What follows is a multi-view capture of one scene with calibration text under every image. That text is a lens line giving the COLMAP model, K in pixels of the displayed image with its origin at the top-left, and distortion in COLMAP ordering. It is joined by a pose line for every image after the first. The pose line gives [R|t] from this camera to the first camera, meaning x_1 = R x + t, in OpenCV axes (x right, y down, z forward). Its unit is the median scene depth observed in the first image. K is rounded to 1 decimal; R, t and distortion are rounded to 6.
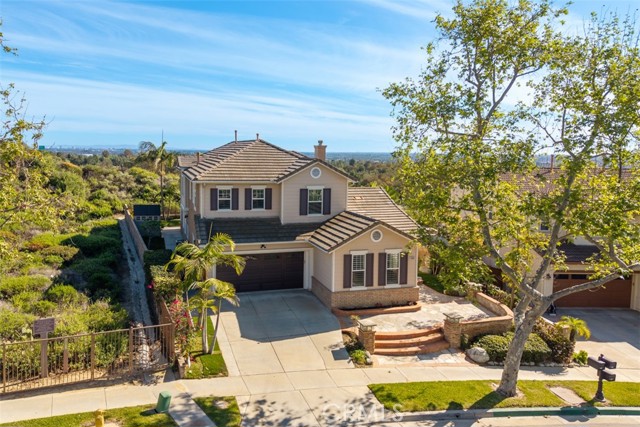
lens RADIAL K [[414.6, 0, 261.5], [0, 414.6, 216.2], [0, 0, 1]] dist [0.009501, -0.002740]
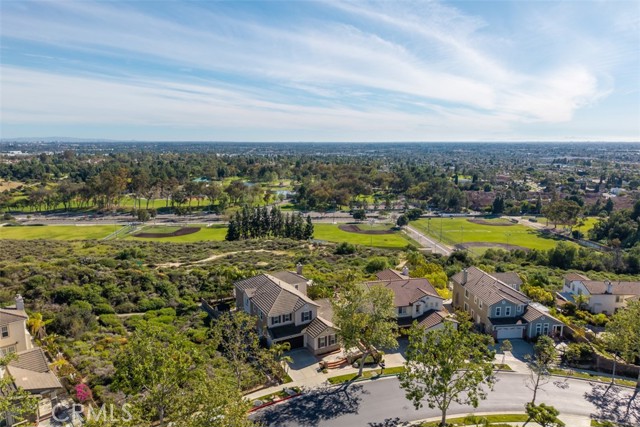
lens RADIAL K [[427.3, 0, 320.9], [0, 427.3, 213.6], [0, 0, 1]] dist [0.038768, -0.039638]
pose [[0.961444, -0.035279, 0.272727, -0.733838], [0.022484, 0.998501, 0.049901, -1.167968], [-0.274079, -0.041845, 0.960796, -2.434725]]
